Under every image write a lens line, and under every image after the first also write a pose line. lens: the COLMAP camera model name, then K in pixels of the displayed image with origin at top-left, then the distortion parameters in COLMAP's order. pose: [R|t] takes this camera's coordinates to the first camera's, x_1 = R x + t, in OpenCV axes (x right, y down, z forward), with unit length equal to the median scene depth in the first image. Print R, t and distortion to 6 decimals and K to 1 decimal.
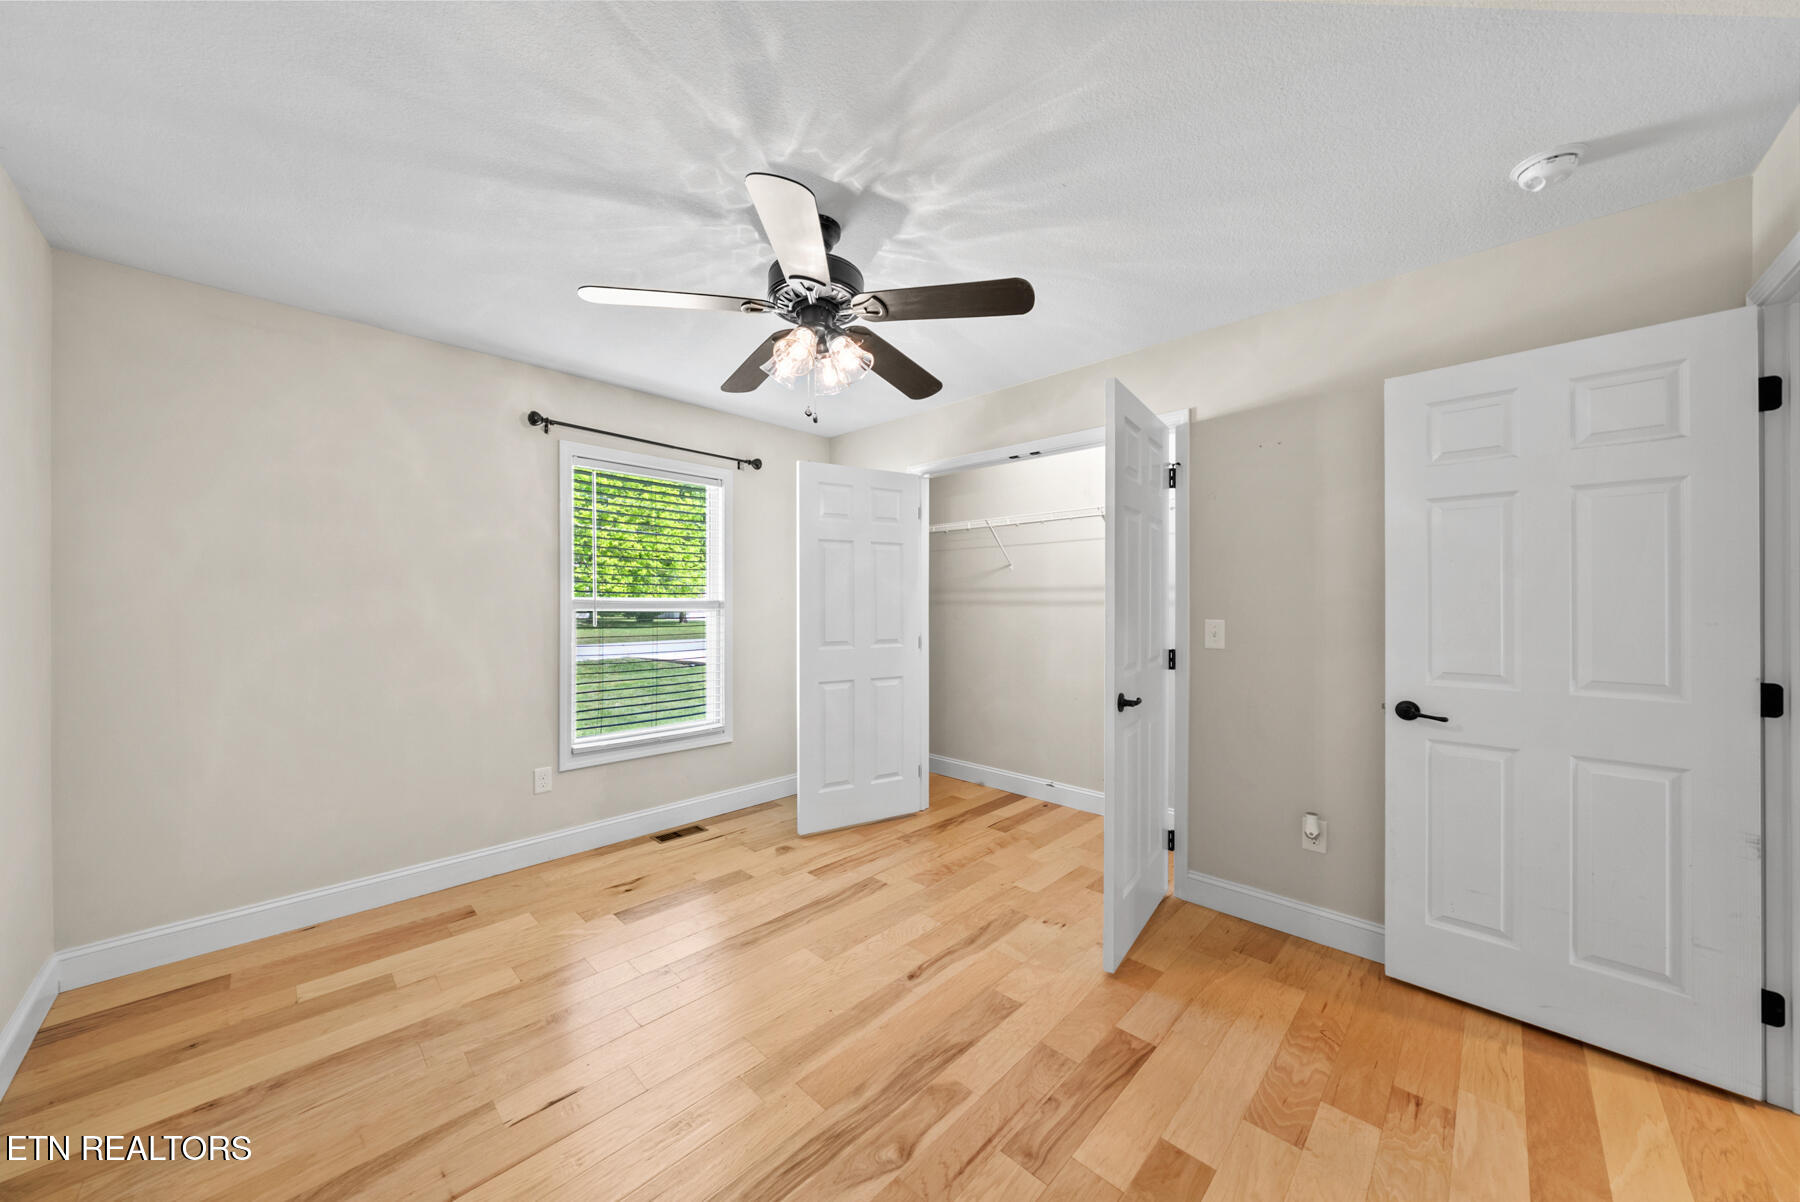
lens RADIAL K [[621.1, 0, 897.2], [0, 621.1, 598.1], [0, 0, 1]] dist [-0.005762, 0.000199]
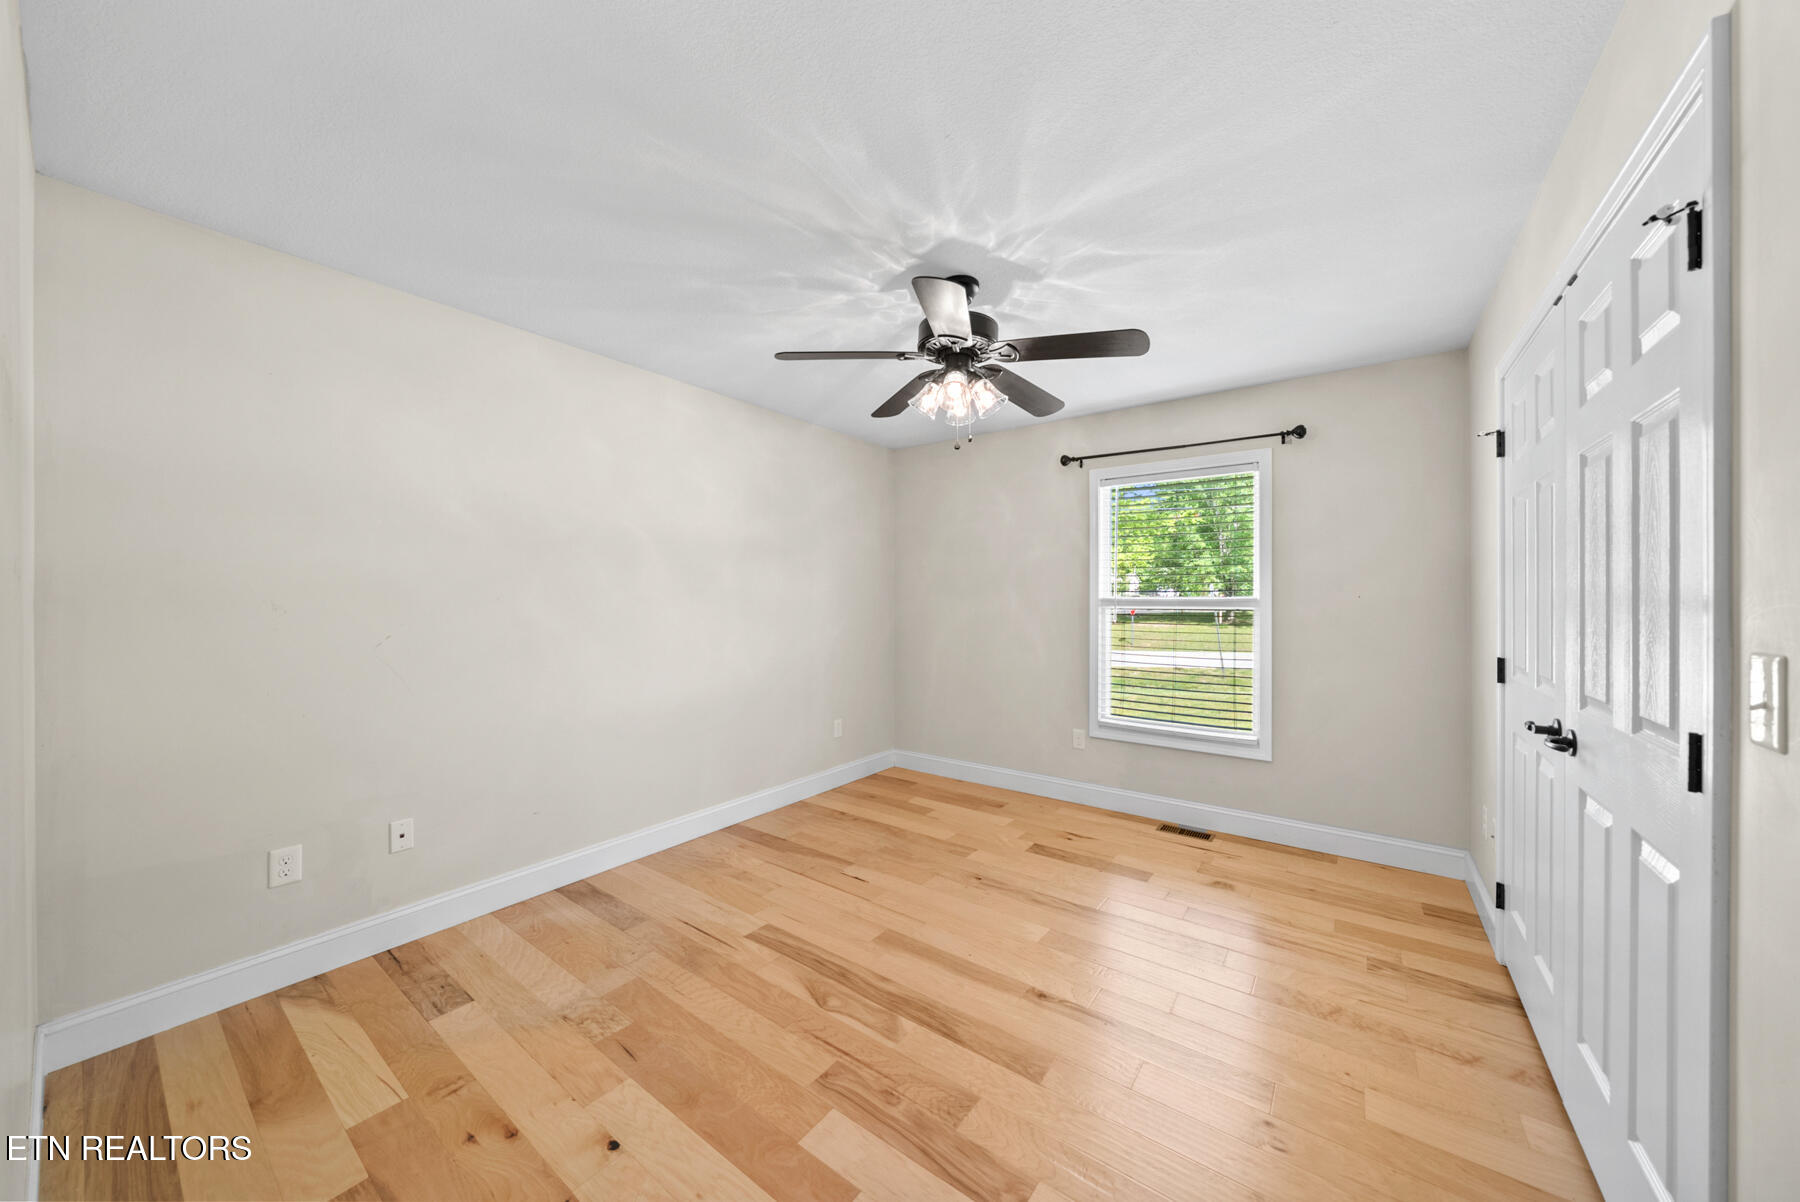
lens RADIAL K [[621.1, 0, 892.1], [0, 621.1, 595.3], [0, 0, 1]] dist [-0.005762, 0.000199]
pose [[0.125529, -0.008769, -0.992051, 0.907673], [0.005622, 0.999951, -0.008128, 0.006125], [0.992074, -0.004557, 0.125572, 0.635361]]
